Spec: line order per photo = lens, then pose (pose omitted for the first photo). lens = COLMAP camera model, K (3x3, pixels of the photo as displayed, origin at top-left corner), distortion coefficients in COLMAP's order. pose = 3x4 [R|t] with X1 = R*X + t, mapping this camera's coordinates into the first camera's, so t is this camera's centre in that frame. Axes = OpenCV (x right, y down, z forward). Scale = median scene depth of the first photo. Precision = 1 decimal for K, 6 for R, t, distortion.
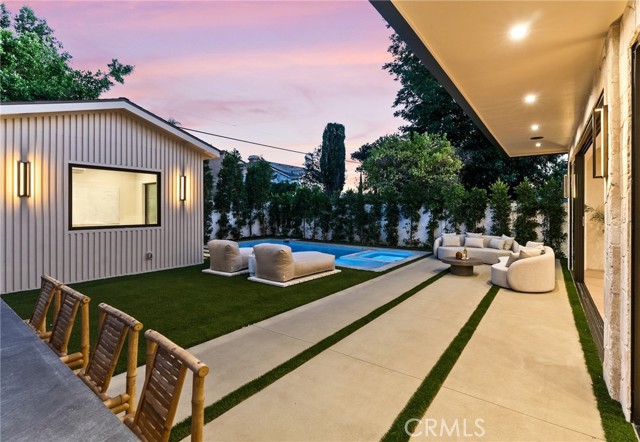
lens RADIAL K [[305.5, 0, 320.1], [0, 305.5, 209.3], [0, 0, 1]] dist [-0.001352, -0.000610]
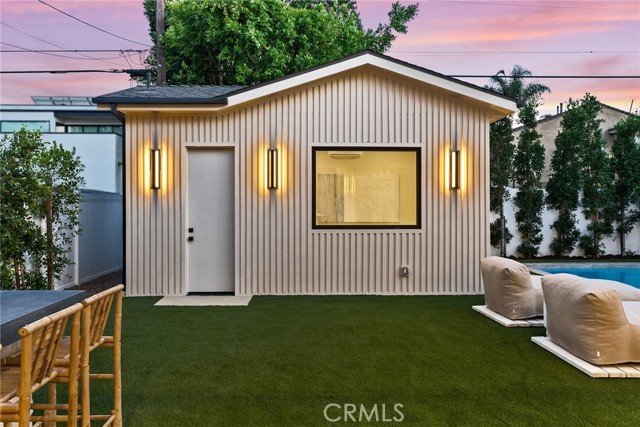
lens RADIAL K [[458.1, 0, 320.0], [0, 458.1, 202.2], [0, 0, 1]] dist [-0.001646, 0.002783]
pose [[0.633273, -0.002472, -0.773925, 0.109560], [-0.000492, 0.999993, -0.003596, 0.001423], [0.773929, 0.002658, 0.633267, 0.198886]]
